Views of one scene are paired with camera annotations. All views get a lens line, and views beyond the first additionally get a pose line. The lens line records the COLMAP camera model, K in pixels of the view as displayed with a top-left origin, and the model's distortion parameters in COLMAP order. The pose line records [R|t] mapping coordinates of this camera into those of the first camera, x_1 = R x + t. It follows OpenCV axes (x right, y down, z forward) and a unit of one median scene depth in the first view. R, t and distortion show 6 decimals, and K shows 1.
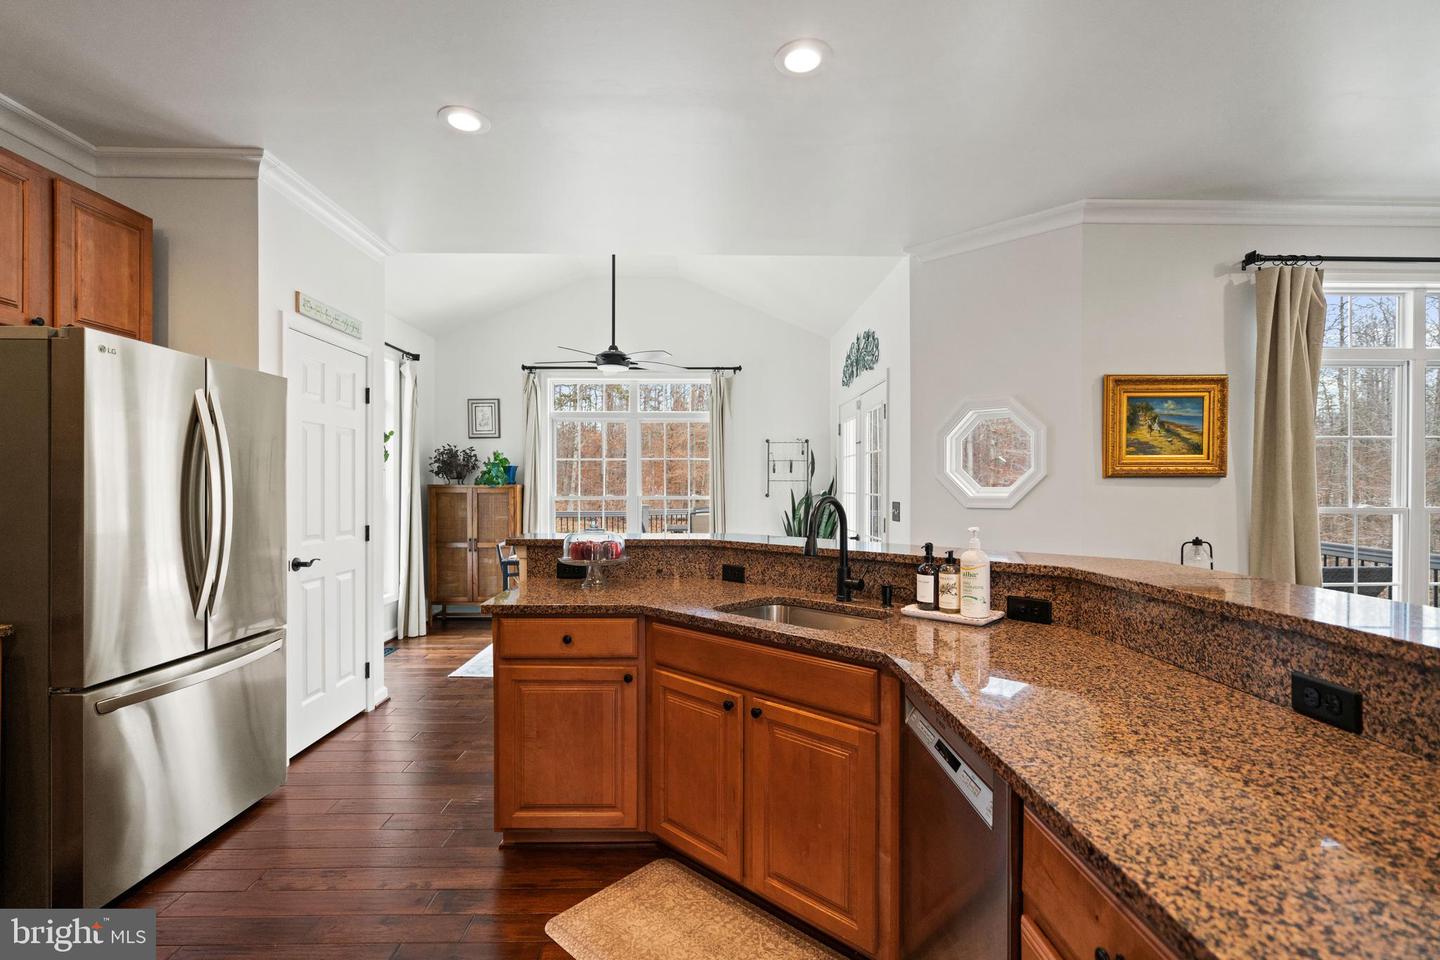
lens RADIAL K [[659.8, 0, 716.3], [0, 659.8, 485.8], [0, 0, 1]] dist [-0.001772, 0.000685]
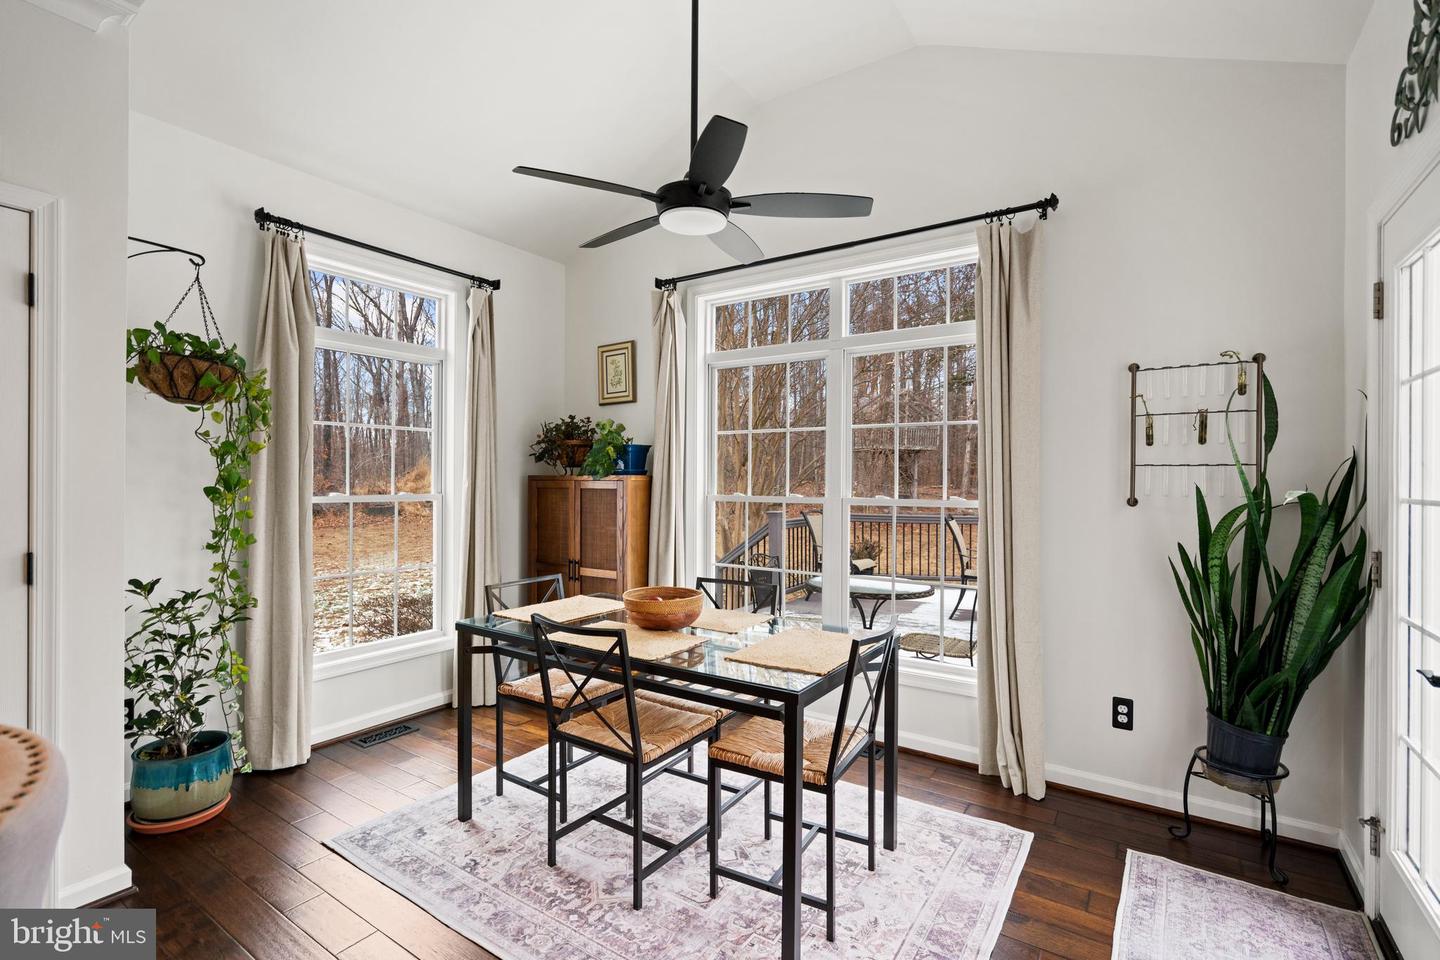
lens RADIAL K [[659.8, 0, 718.0], [0, 659.8, 483.4], [0, 0, 1]] dist [-0.001772, 0.000685]
pose [[0.827825, 0.003775, -0.560974, 0.096041], [-0.002073, 0.999991, 0.003671, 0.003309], [0.560983, -0.001876, 0.827826, 0.524017]]
